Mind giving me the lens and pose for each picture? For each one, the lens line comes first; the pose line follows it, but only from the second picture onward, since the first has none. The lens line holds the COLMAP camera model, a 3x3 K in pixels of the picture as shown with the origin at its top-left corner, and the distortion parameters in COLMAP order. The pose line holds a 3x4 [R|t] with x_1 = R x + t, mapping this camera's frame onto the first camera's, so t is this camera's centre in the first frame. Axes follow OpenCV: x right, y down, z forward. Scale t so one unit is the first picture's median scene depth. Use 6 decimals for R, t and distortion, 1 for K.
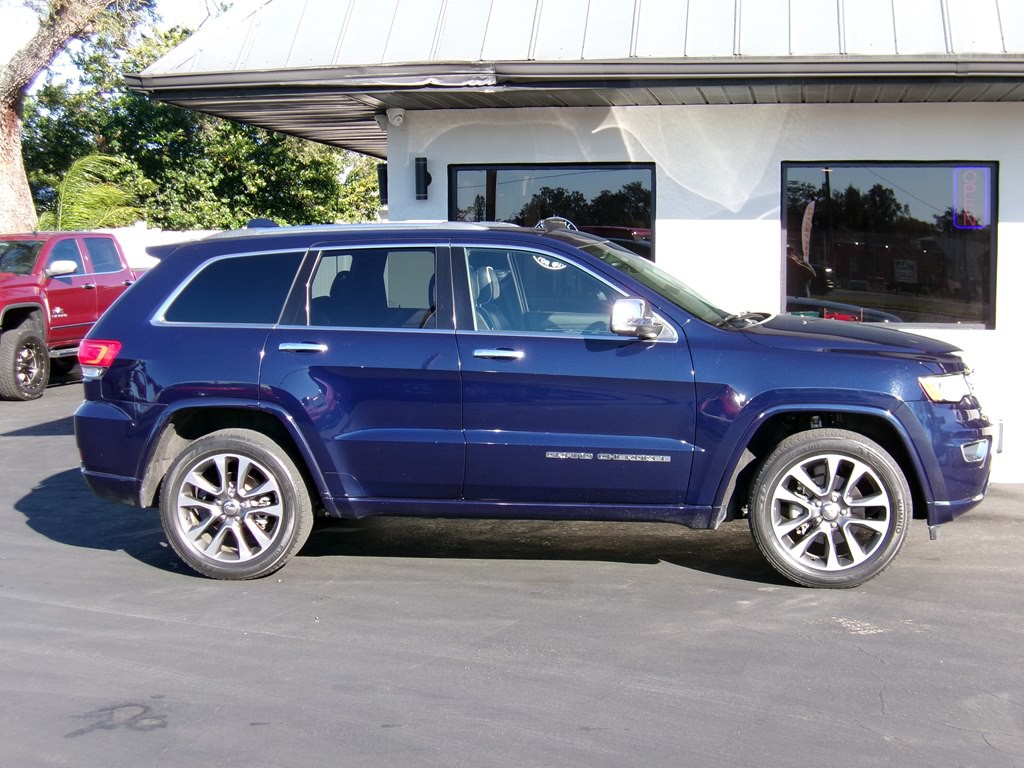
lens RADIAL K [[1621.0, 0, 493.4], [0, 1621.0, 431.3], [0, 0, 1]] dist [-0.134166, -0.112705]
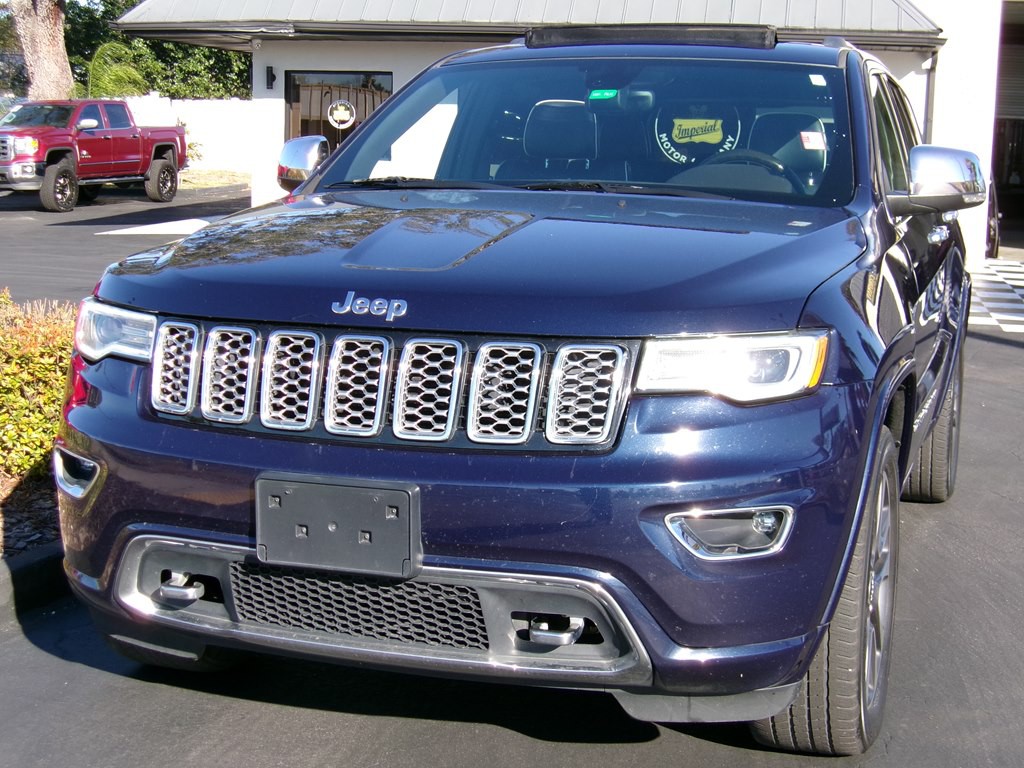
lens RADIAL K [[1608.3, 0, 516.7], [0, 1608.3, 419.7], [0, 0, 1]] dist [-0.119108, -0.072060]
pose [[0.999368, 0.033670, -0.011420, 0.367188], [-0.032796, 0.997038, 0.069571, 0.132542], [0.013728, -0.069153, 0.997512, -1.146333]]
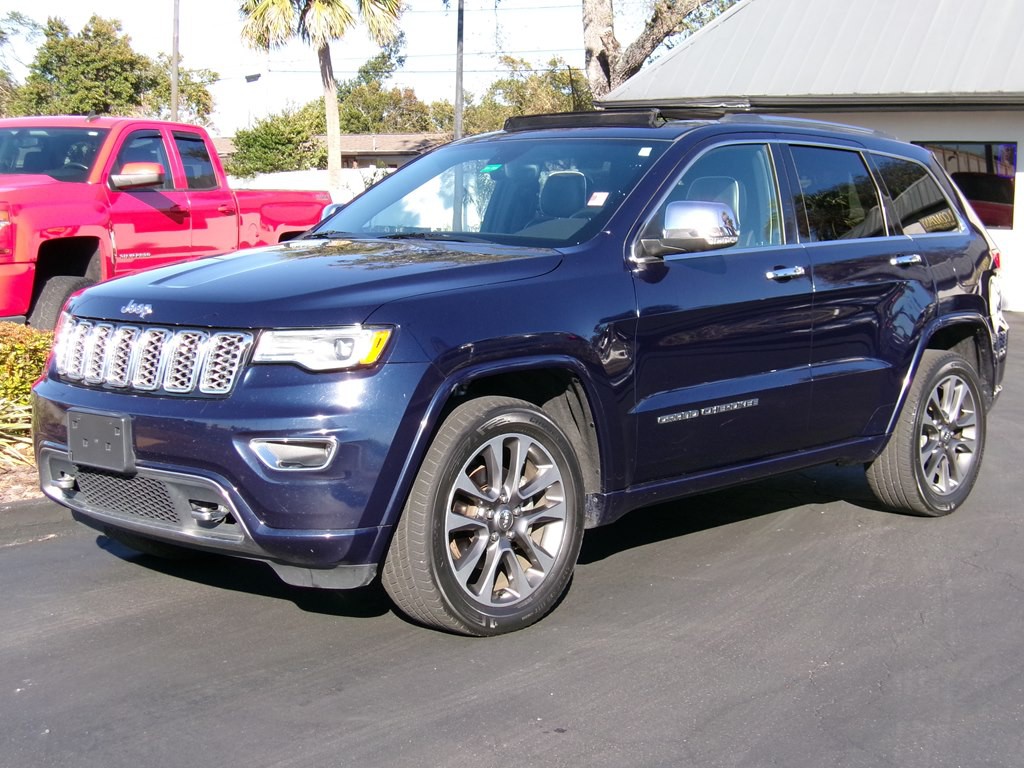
lens RADIAL K [[1608.3, 0, 516.7], [0, 1608.3, 419.7], [0, 0, 1]] dist [-0.119108, -0.072060]
pose [[0.908584, 0.068969, -0.411968, 0.737496], [-0.054385, 0.997412, 0.047037, 0.139621], [0.414146, -0.020332, 0.909983, -1.272527]]
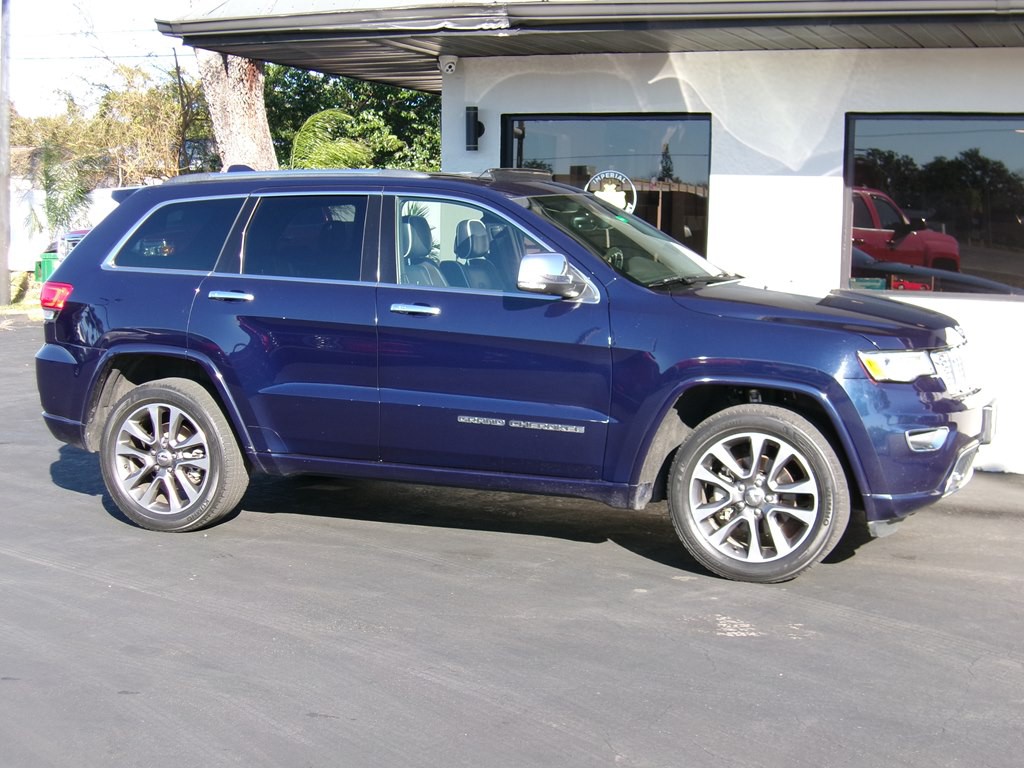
lens RADIAL K [[1608.3, 0, 516.7], [0, 1608.3, 419.7], [0, 0, 1]] dist [-0.119108, -0.072060]
pose [[0.980838, 0.047956, -0.188833, 0.227959], [-0.045250, 0.998802, 0.018621, -0.003543], [0.189500, -0.009720, 0.981833, 0.089953]]
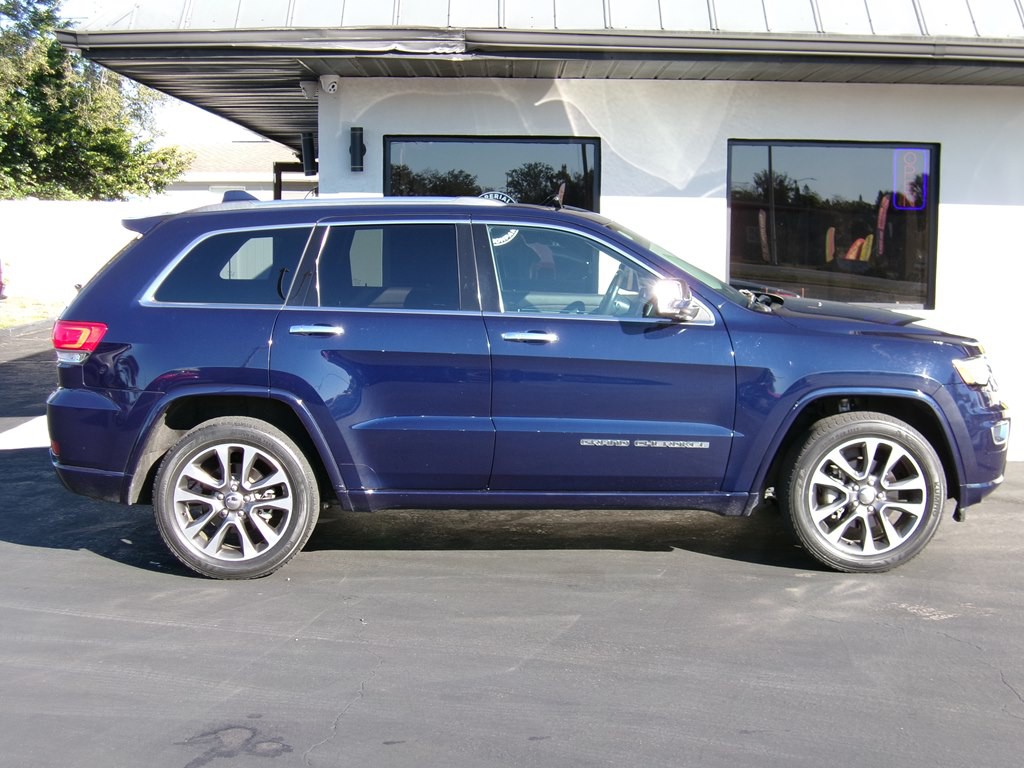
lens RADIAL K [[1617.4, 0, 513.2], [0, 1617.4, 459.5], [0, 0, 1]] dist [-0.128873, -0.160046]
pose [[0.984035, -0.014311, 0.177398, -0.167911], [0.008095, 0.999329, 0.035711, -0.009052], [-0.177790, -0.033705, 0.983491, 0.059389]]
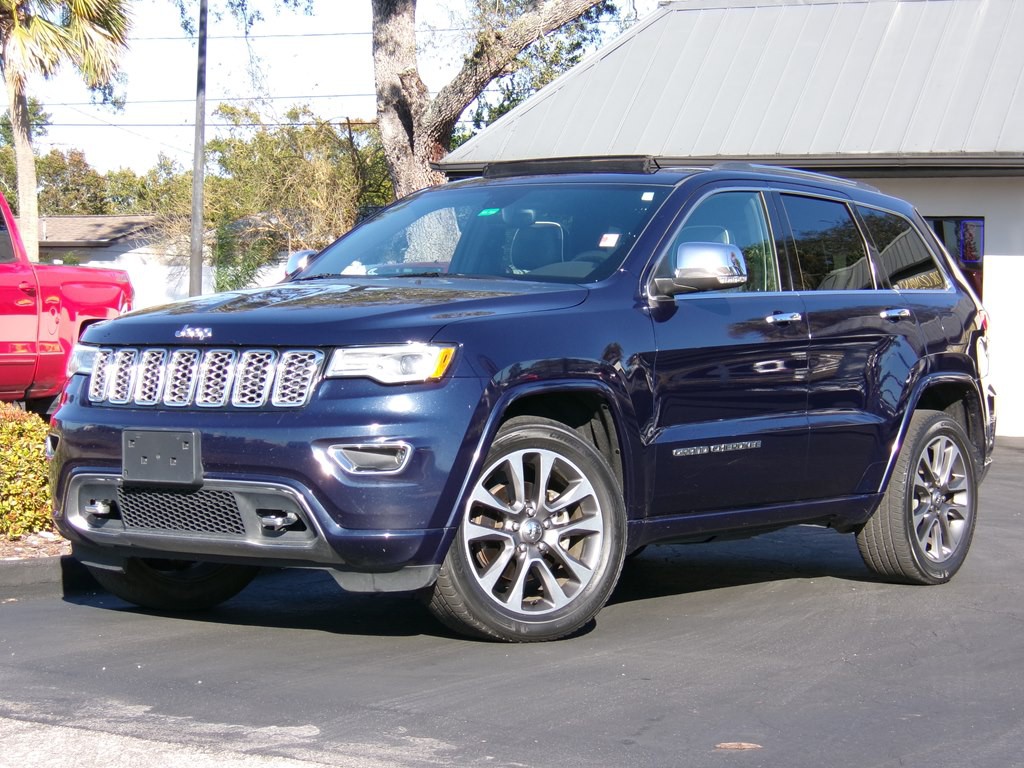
lens RADIAL K [[2497.4, 0, 512.0], [0, 2497.4, 384.0], [0, 0, 1]] dist [-0.285877, 0.682990]
pose [[0.950604, 0.025219, -0.309380, 0.781564], [-0.049457, 0.996267, -0.070750, 0.223496], [0.306441, 0.082556, 0.948303, -1.703197]]
